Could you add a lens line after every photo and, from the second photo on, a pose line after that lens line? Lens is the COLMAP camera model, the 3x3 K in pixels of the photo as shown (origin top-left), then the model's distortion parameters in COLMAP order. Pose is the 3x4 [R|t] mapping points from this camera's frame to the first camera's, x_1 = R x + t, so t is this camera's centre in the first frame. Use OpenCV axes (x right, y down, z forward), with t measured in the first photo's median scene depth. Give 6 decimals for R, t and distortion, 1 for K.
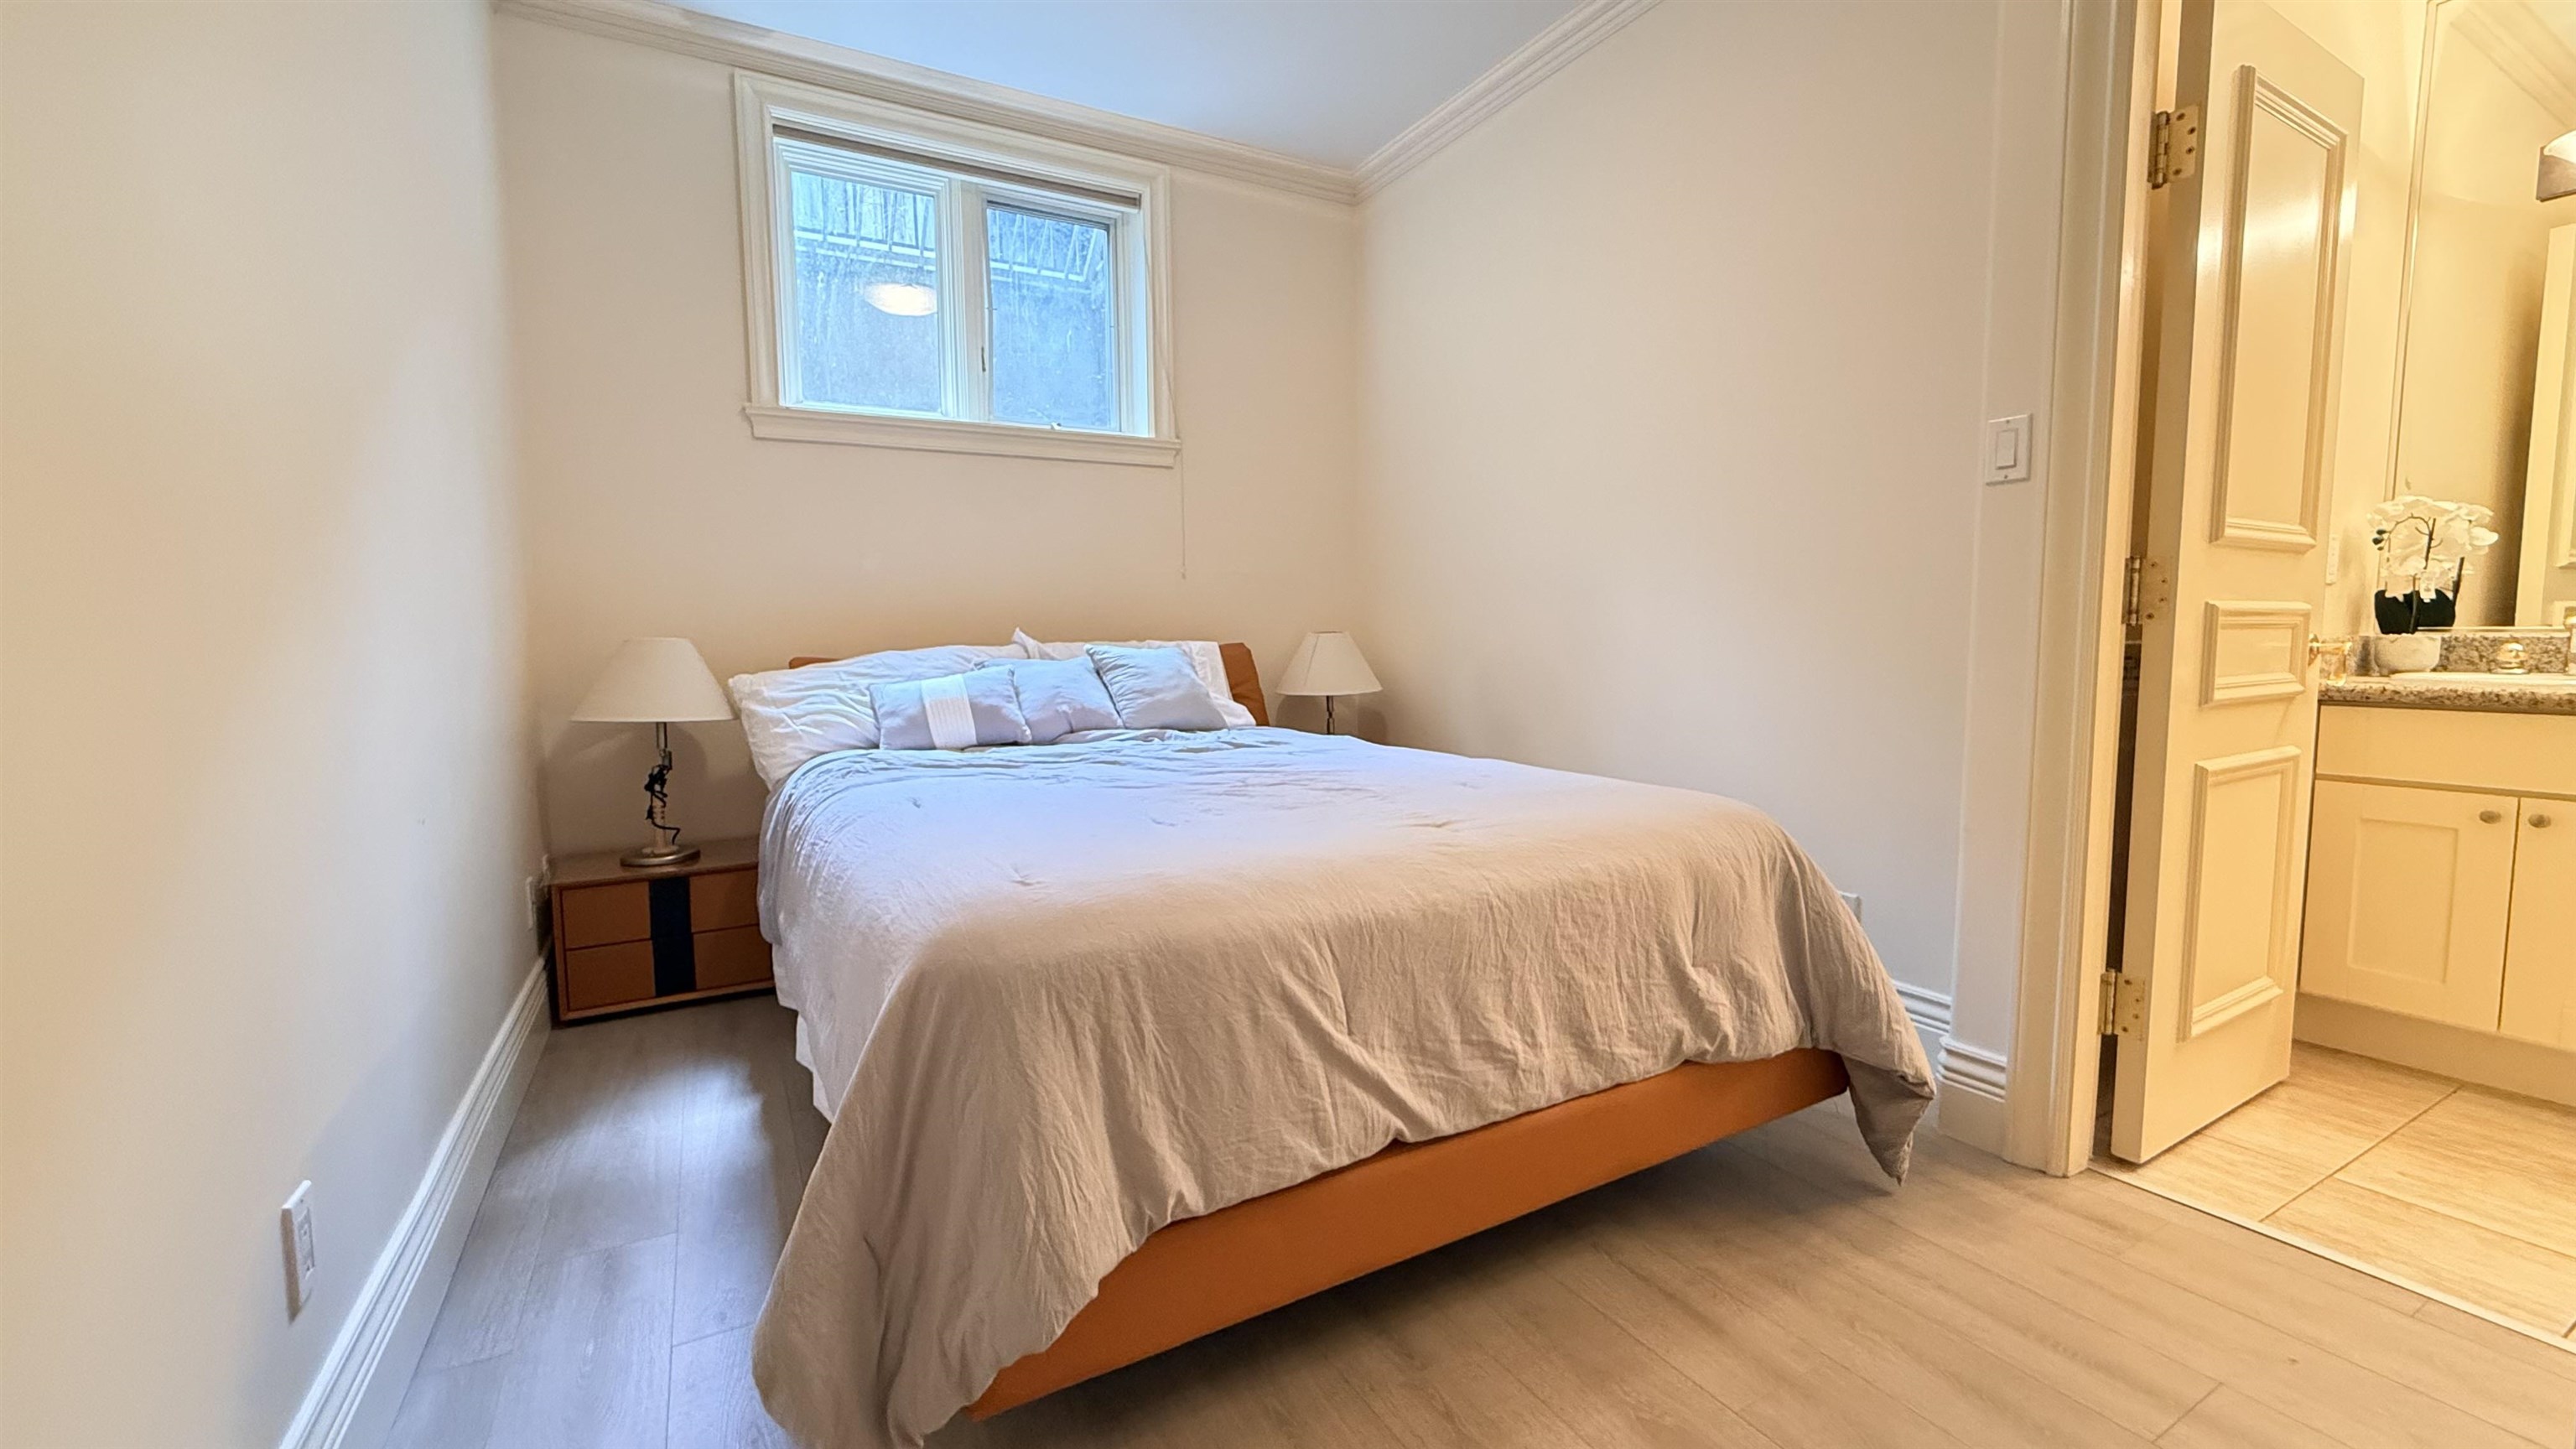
lens RADIAL K [[1020.9, 0, 1289.7], [0, 1020.9, 705.4], [0, 0, 1]] dist [-0.001314, -0.000074]
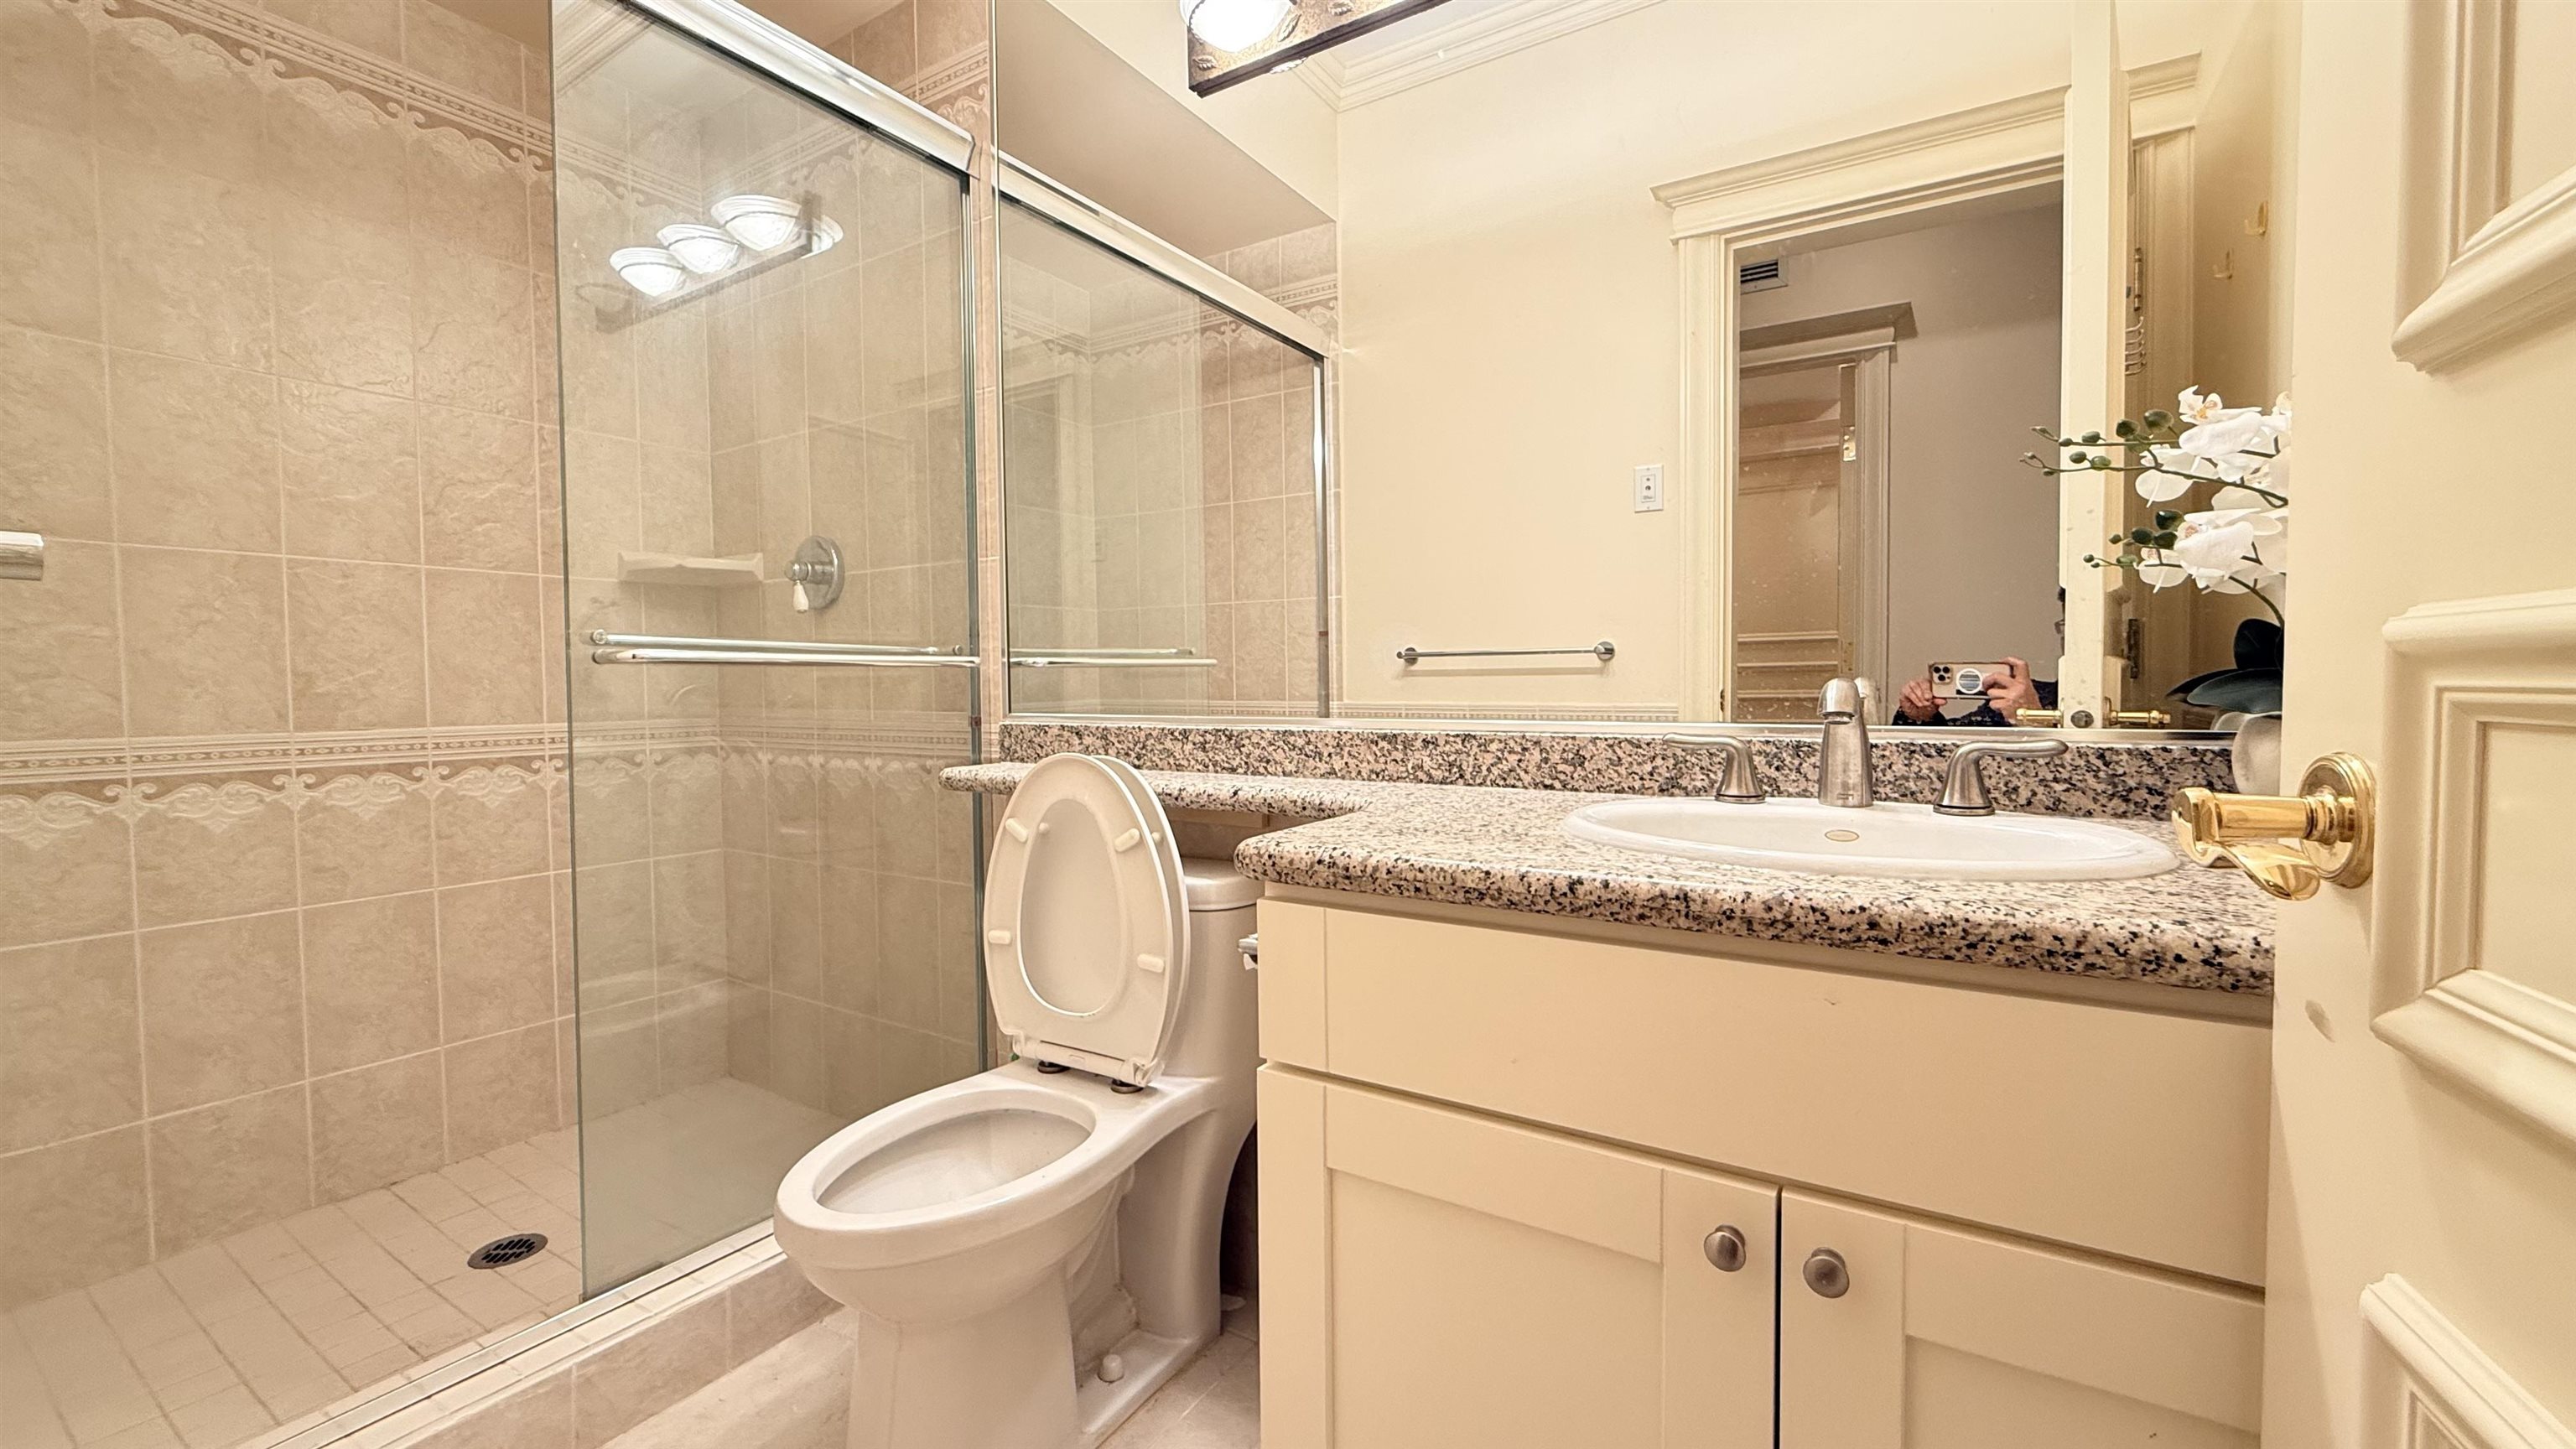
lens RADIAL K [[1020.9, 0, 1289.3], [0, 1020.9, 725.7], [0, 0, 1]] dist [-0.001314, -0.000074]
pose [[0.886846, -0.017235, 0.461743, 0.758817], [0.039909, 0.998427, -0.039386, -0.052810], [-0.460338, 0.053357, 0.886139, 0.640685]]
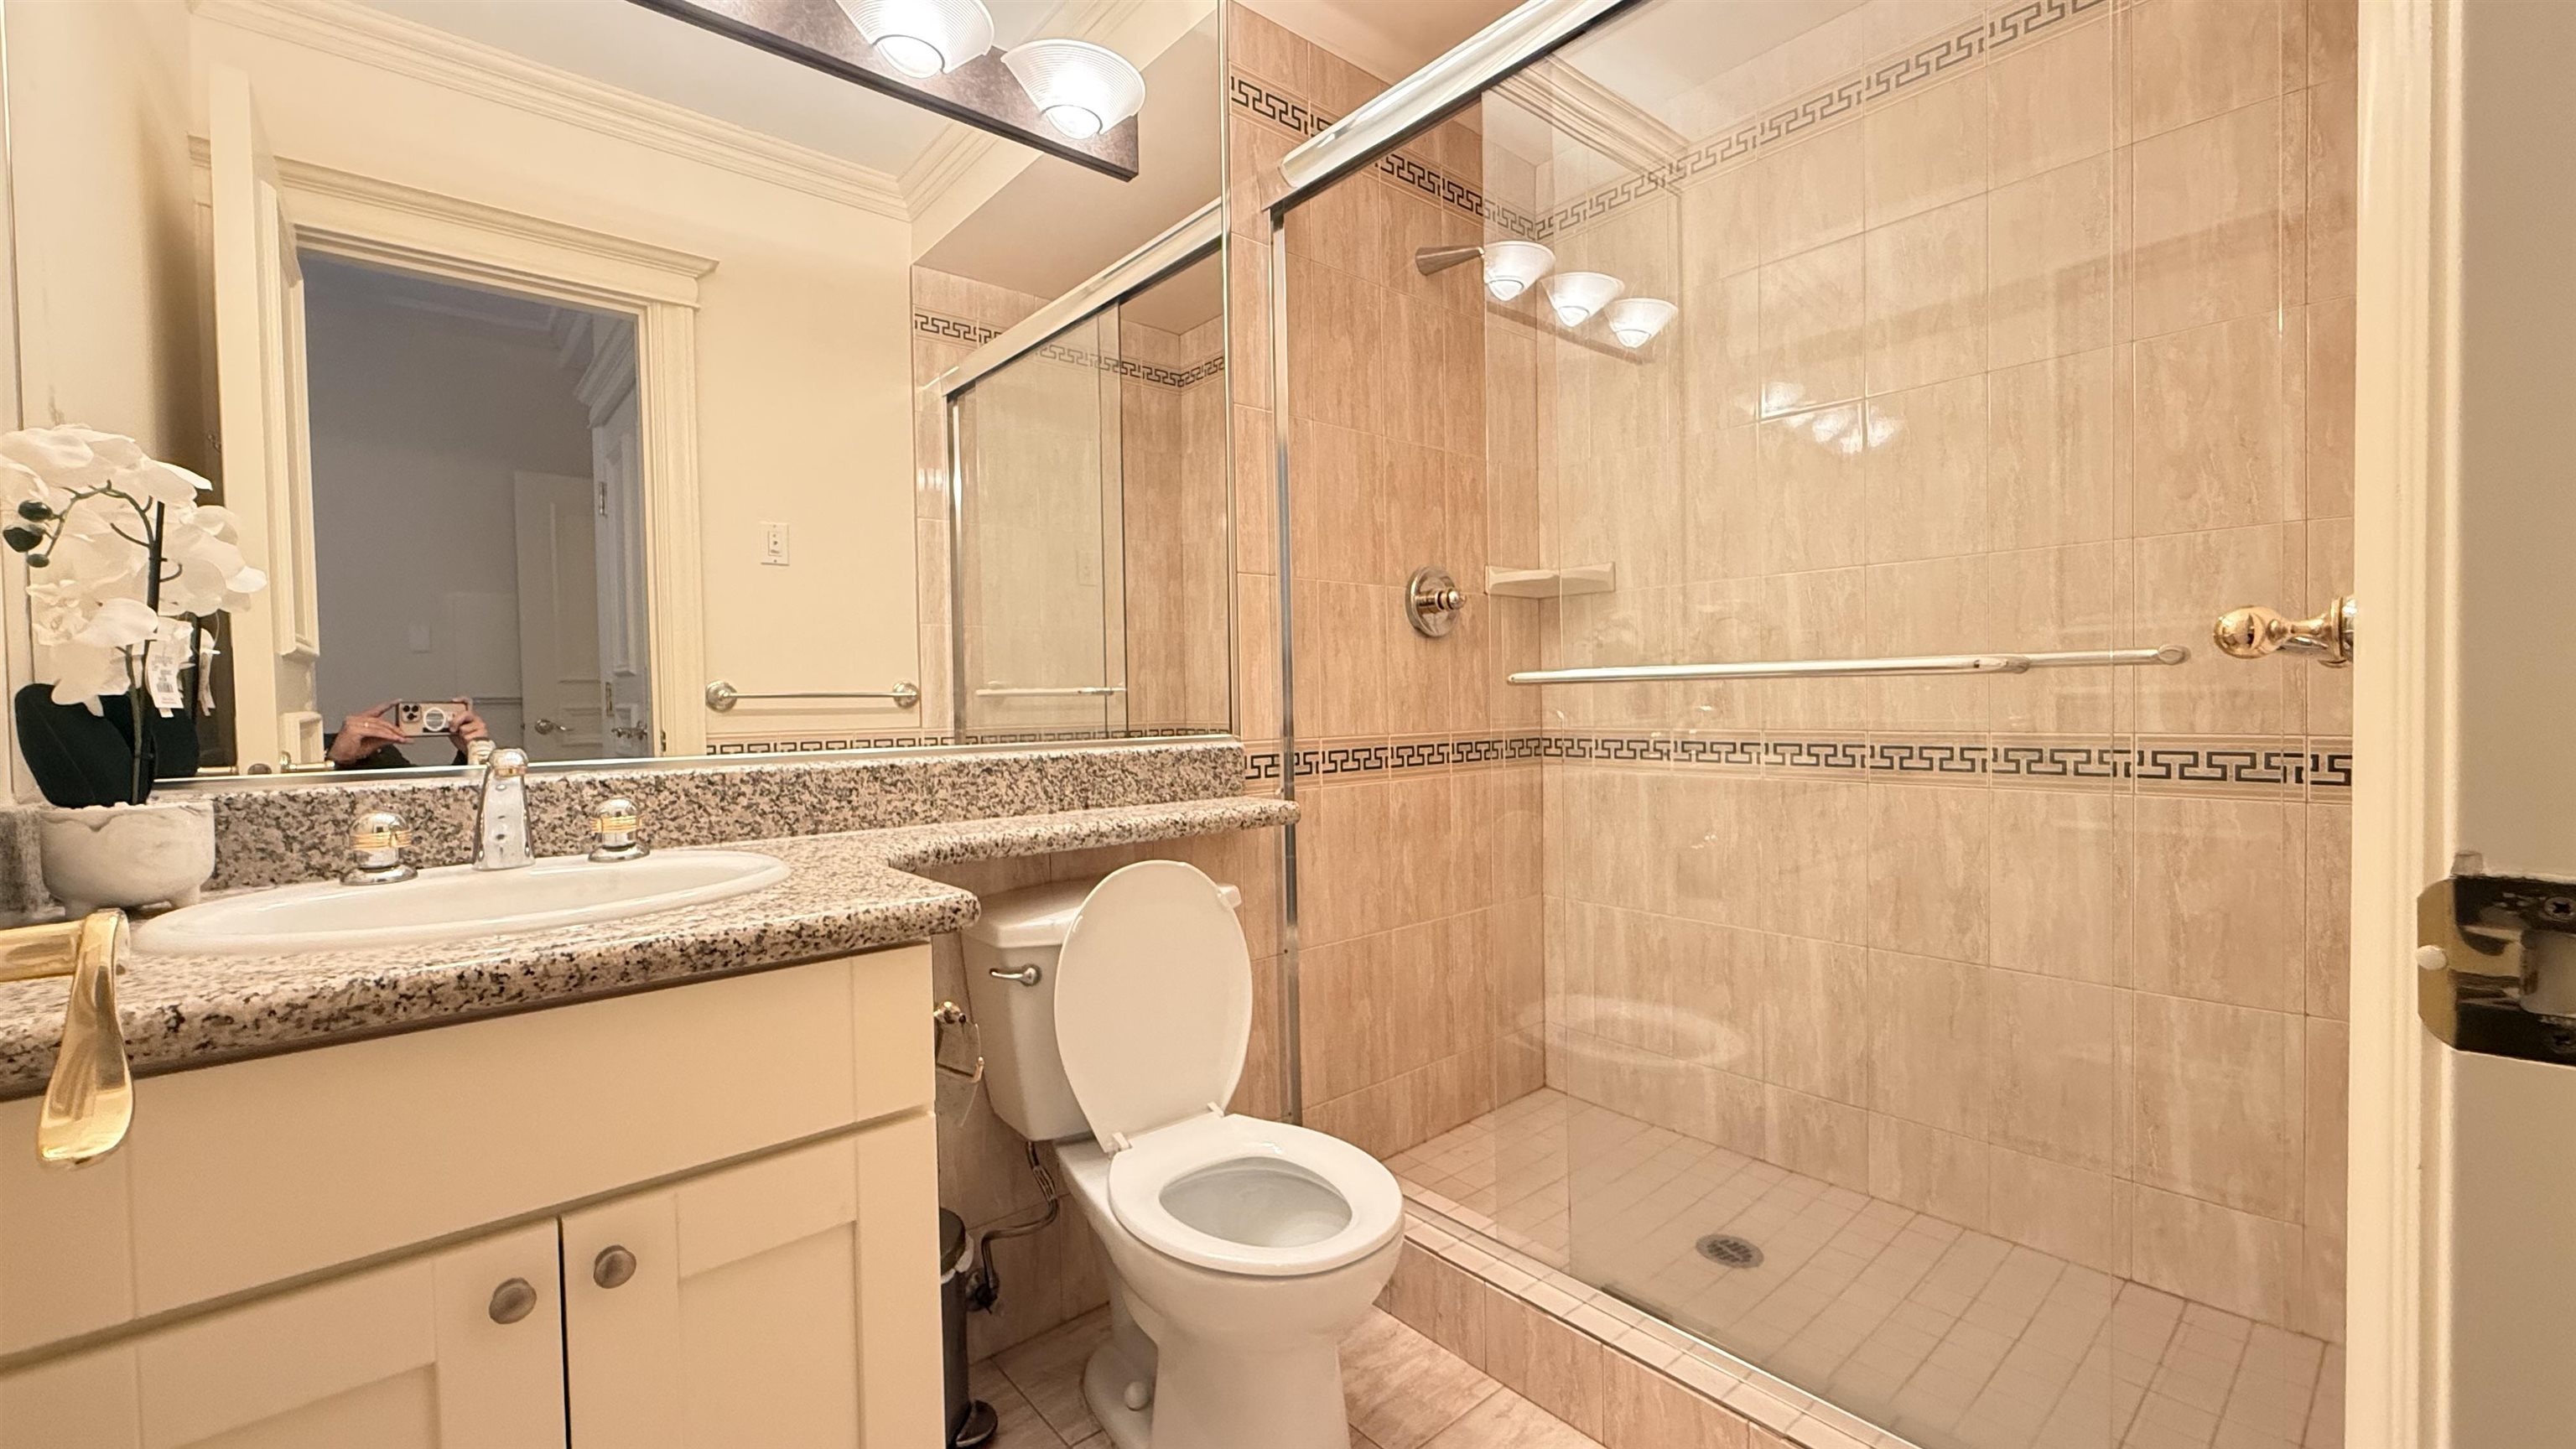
lens RADIAL K [[1020.9, 0, 1279.2], [0, 1020.9, 717.9], [0, 0, 1]] dist [-0.001314, -0.000074]
pose [[-0.203053, -0.003142, 0.979163, 0.652691], [0.096078, 0.995105, 0.023117, -0.069642], [-0.974443, 0.098770, -0.201757, 0.669454]]
